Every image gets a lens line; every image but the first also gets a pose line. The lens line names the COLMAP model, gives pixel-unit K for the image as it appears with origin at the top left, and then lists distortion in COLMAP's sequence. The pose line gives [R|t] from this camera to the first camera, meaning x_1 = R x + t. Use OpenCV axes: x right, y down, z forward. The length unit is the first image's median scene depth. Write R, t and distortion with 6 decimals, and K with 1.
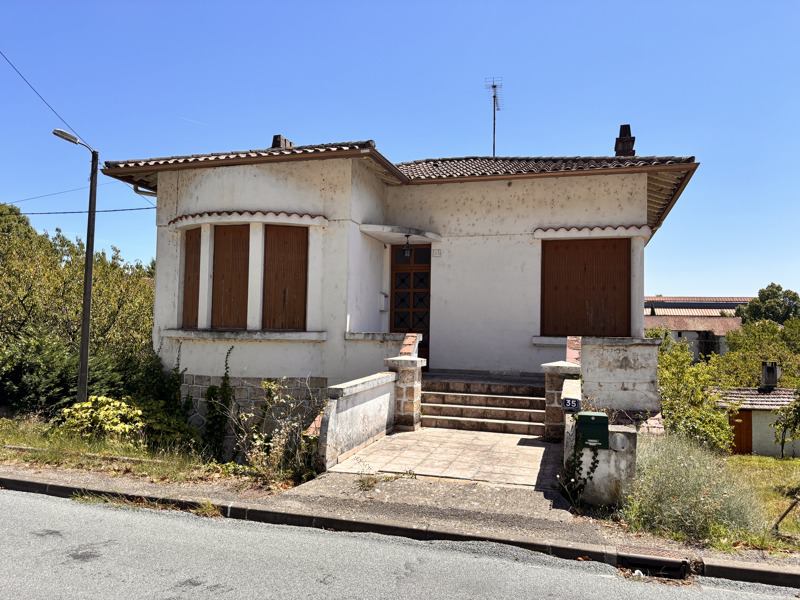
lens RADIAL K [[600.3, 0, 399.4], [0, 600.3, 300.8], [0, 0, 1]] dist [0.008912, 0.000283]
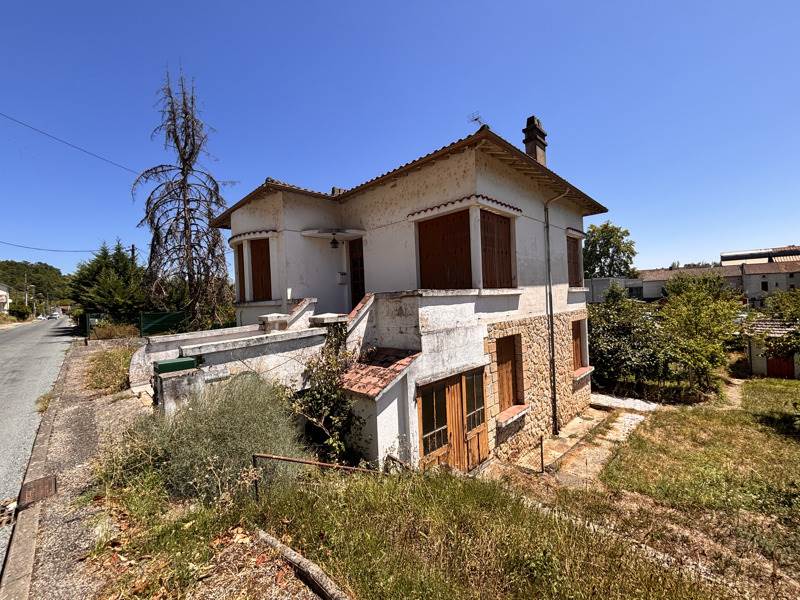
lens RADIAL K [[326.2, 0, 400.1], [0, 326.2, 299.9], [0, 0, 1]] dist [0.001579, 0.000030]
pose [[0.884954, -0.059376, -0.461878, 0.551323], [0.088939, 0.995131, 0.042479, 0.040359], [0.457107, -0.078671, 0.885925, 0.322901]]
